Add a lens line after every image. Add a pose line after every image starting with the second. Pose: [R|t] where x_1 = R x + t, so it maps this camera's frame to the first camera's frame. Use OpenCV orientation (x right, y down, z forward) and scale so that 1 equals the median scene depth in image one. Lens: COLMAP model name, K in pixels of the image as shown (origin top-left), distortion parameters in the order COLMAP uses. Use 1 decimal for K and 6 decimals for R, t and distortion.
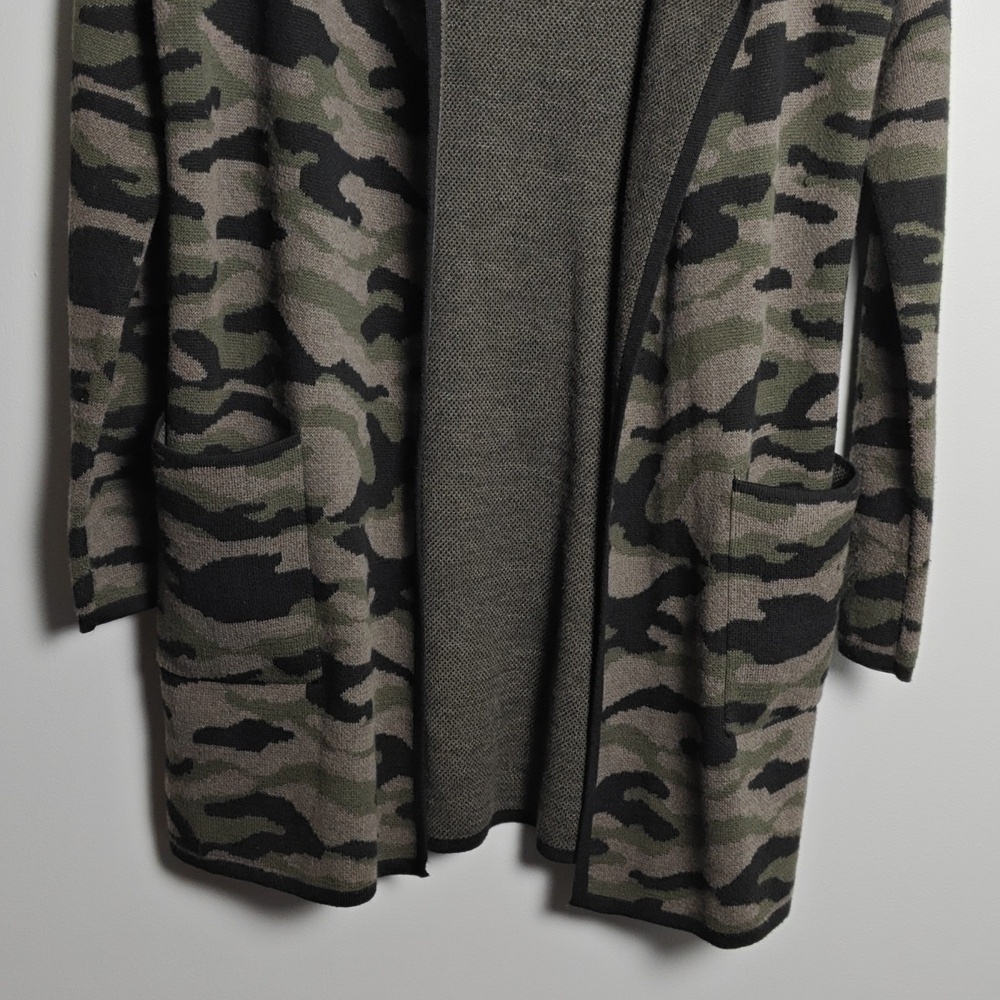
lens RADIAL K [[1506.4, 0, 490.7], [0, 1506.4, 489.5], [0, 0, 1]] dist [0.162846, -0.641788]
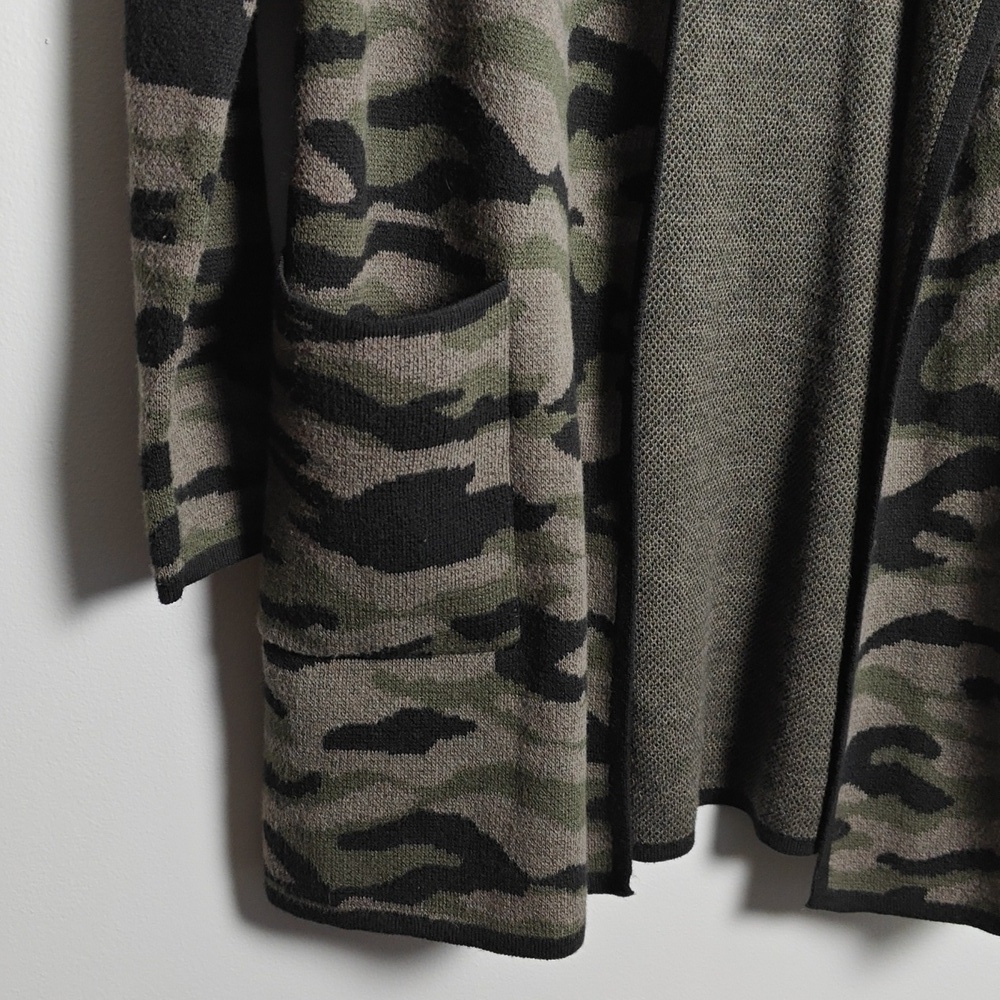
lens RADIAL K [[1518.0, 0, 486.6], [0, 1518.0, 500.1], [0, 0, 1]] dist [0.165025, -0.676793]
pose [[0.975775, -0.065880, 0.208623, -0.271325], [0.049808, 0.995438, 0.081382, 0.003748], [-0.213033, -0.069020, 0.974604, 0.340371]]
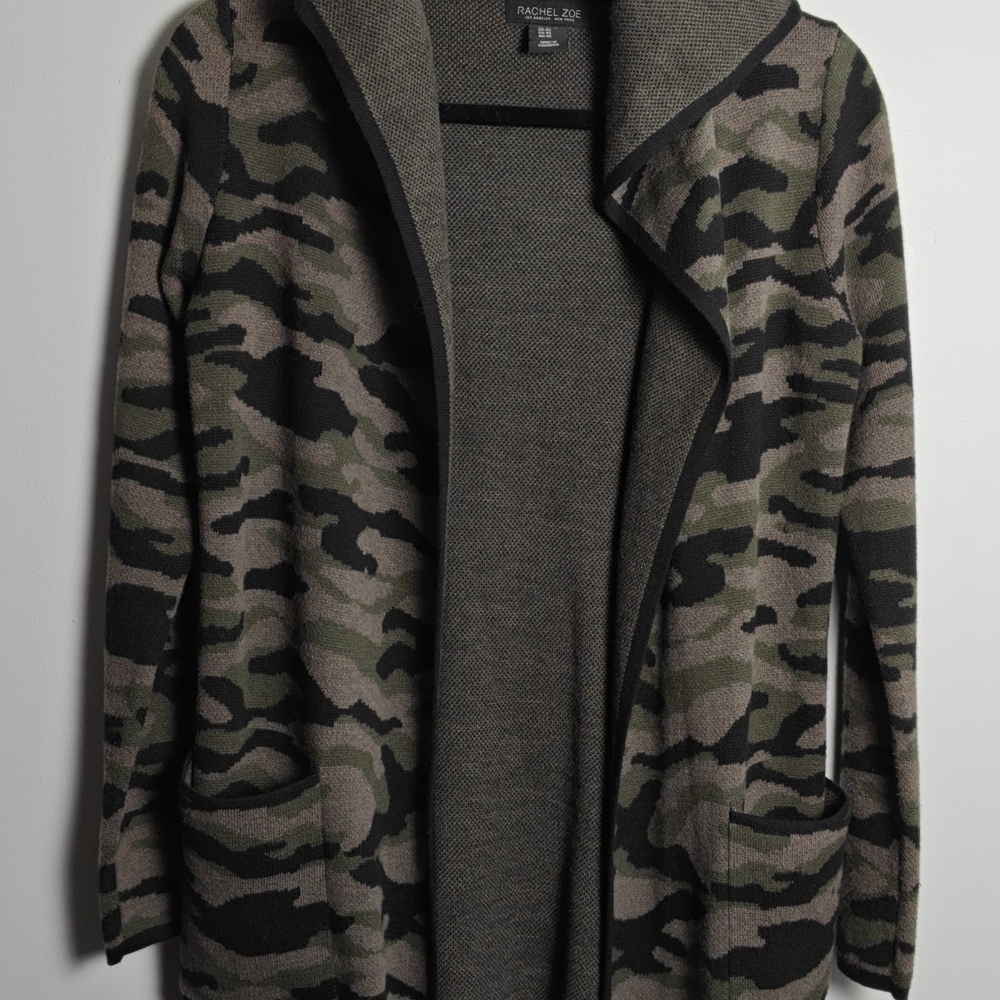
lens RADIAL K [[1506.4, 0, 490.7], [0, 1506.4, 489.5], [0, 0, 1]] dist [0.162846, -0.641788]
pose [[0.999919, -0.012224, -0.003553, 0.000489], [0.011660, 0.991475, -0.129772, -0.091934], [0.005109, 0.129720, 0.991537, -0.077419]]
